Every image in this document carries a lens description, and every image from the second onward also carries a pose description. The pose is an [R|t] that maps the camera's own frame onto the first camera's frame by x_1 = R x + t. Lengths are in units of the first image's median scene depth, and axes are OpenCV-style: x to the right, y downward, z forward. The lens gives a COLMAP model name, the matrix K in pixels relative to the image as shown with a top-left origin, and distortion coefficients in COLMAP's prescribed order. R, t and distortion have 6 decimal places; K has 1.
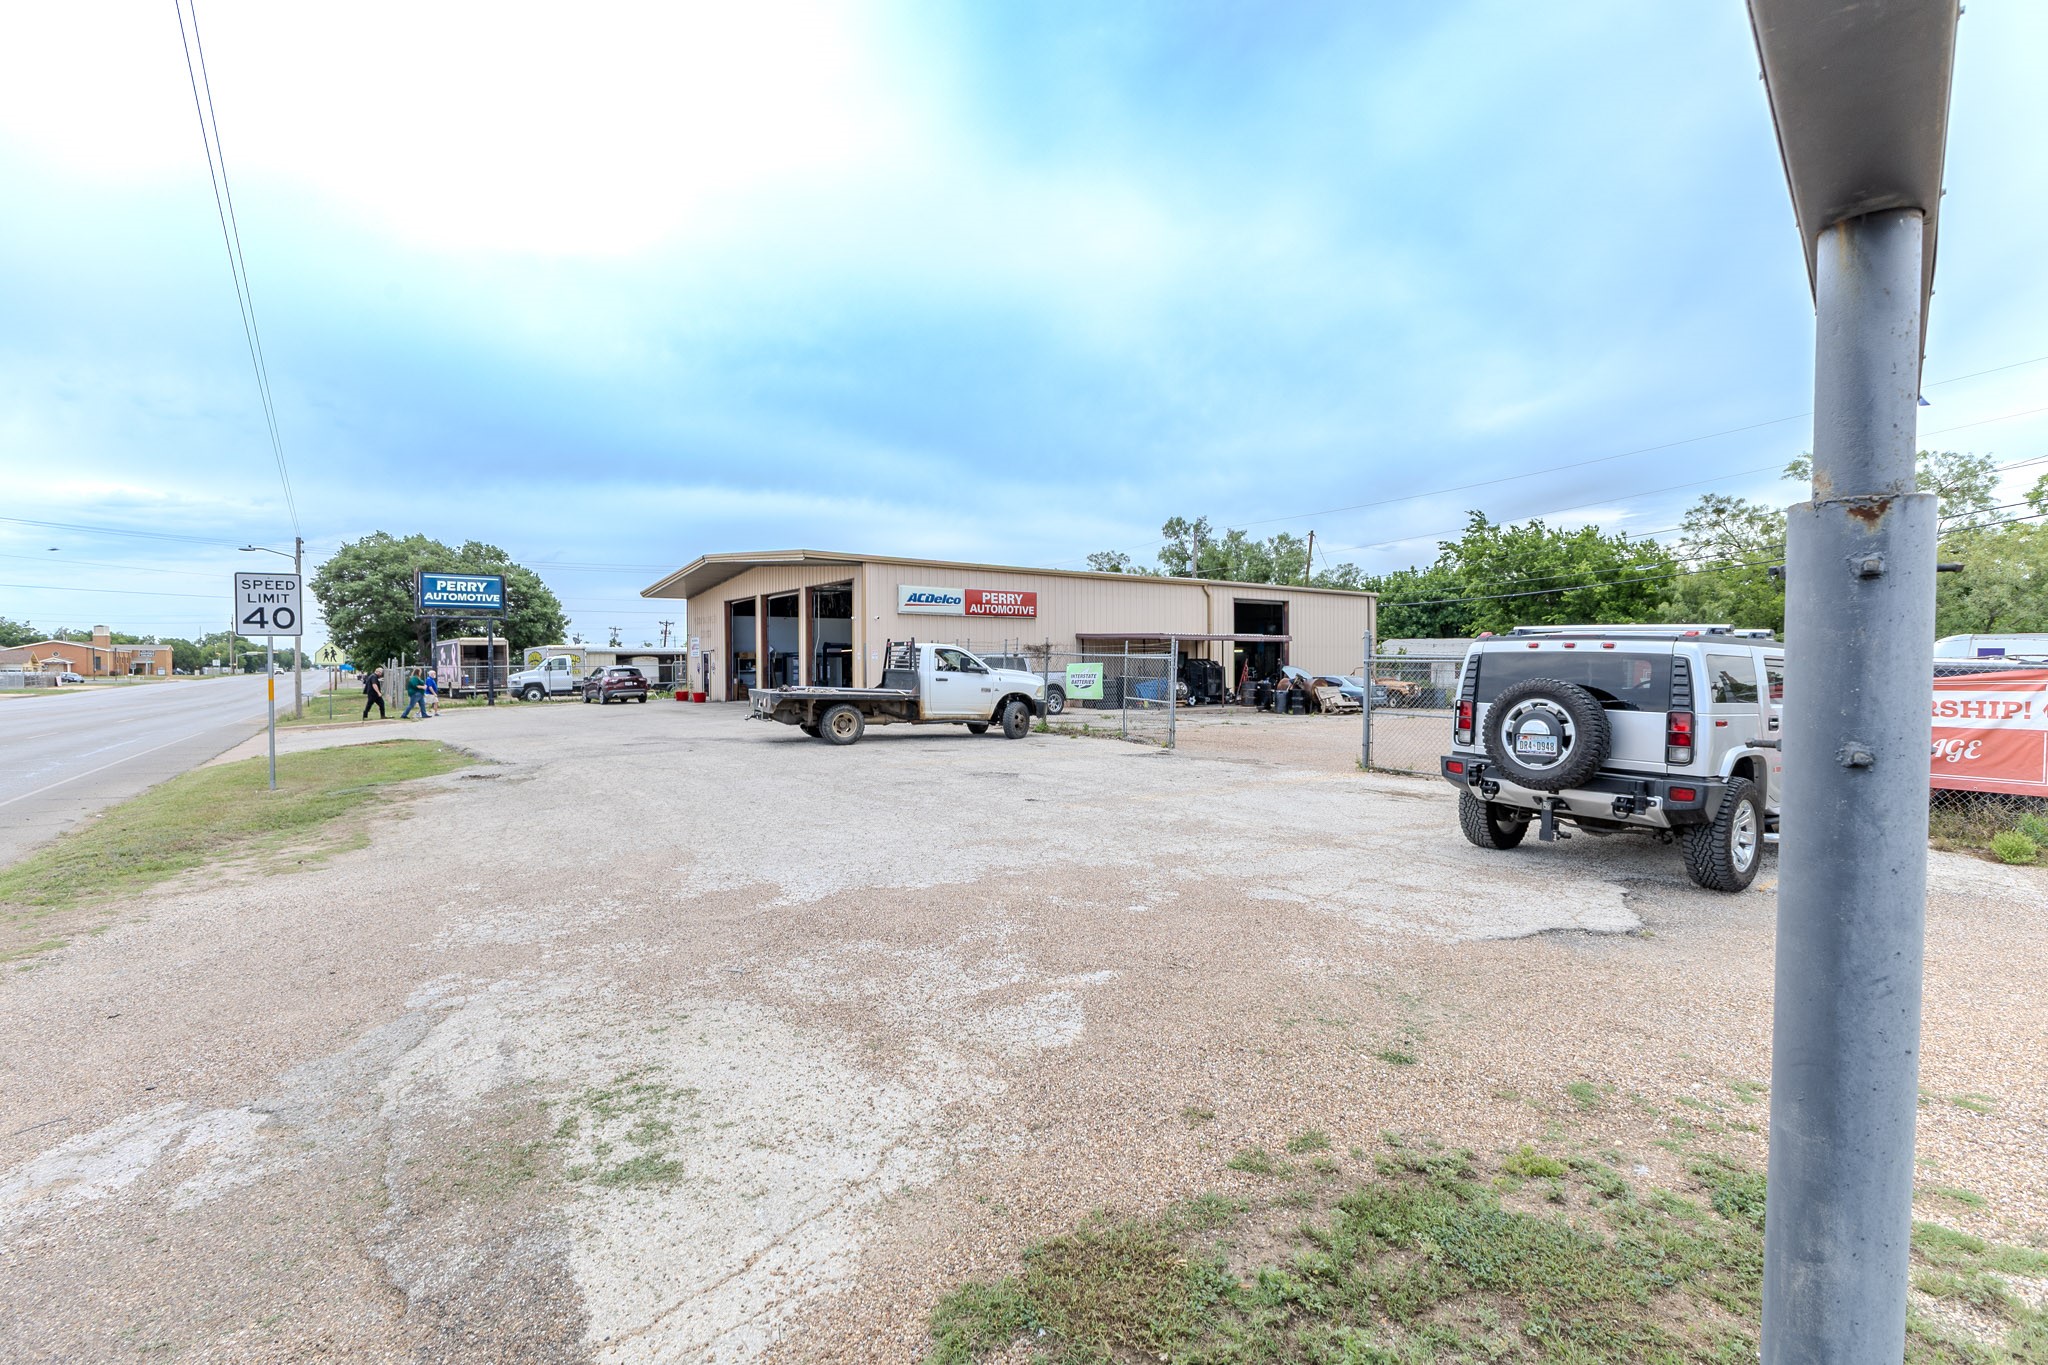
lens RADIAL K [[924.5, 0, 1057.5], [0, 924.5, 692.2], [0, 0, 1]] dist [-0.057180, -0.000046]
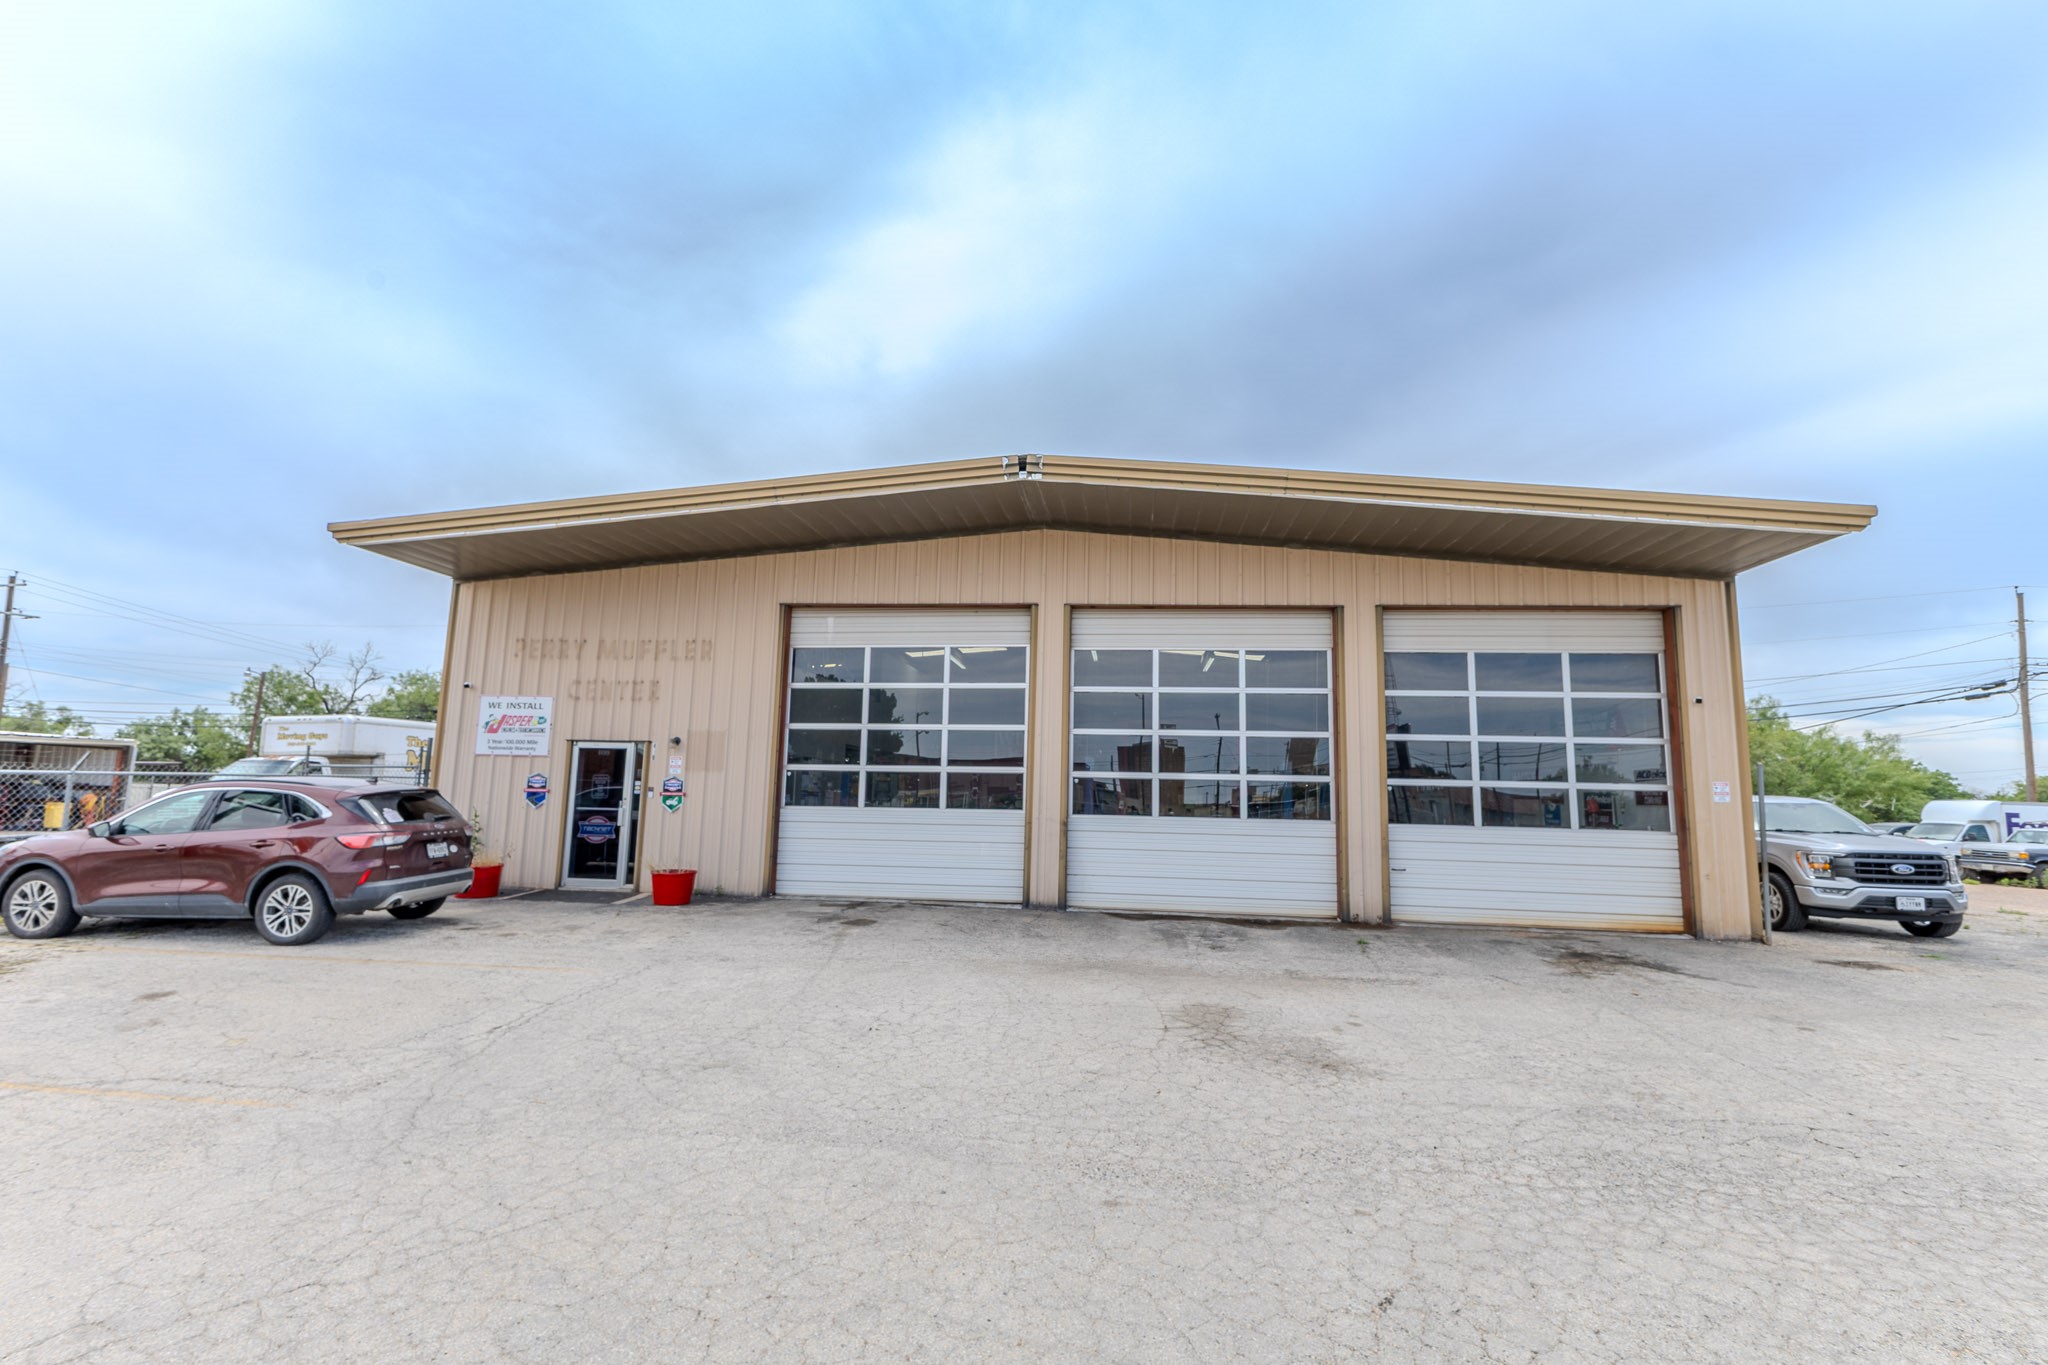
lens RADIAL K [[858.6, 0, 1024.0], [0, 858.6, 682.5], [0, 0, 1]] dist [0.001592, -0.000791]
pose [[0.709165, 0.109517, 0.696485, -0.486912], [-0.009265, 0.989224, -0.146114, -0.020896], [-0.704982, 0.097166, 0.702538, 0.657226]]
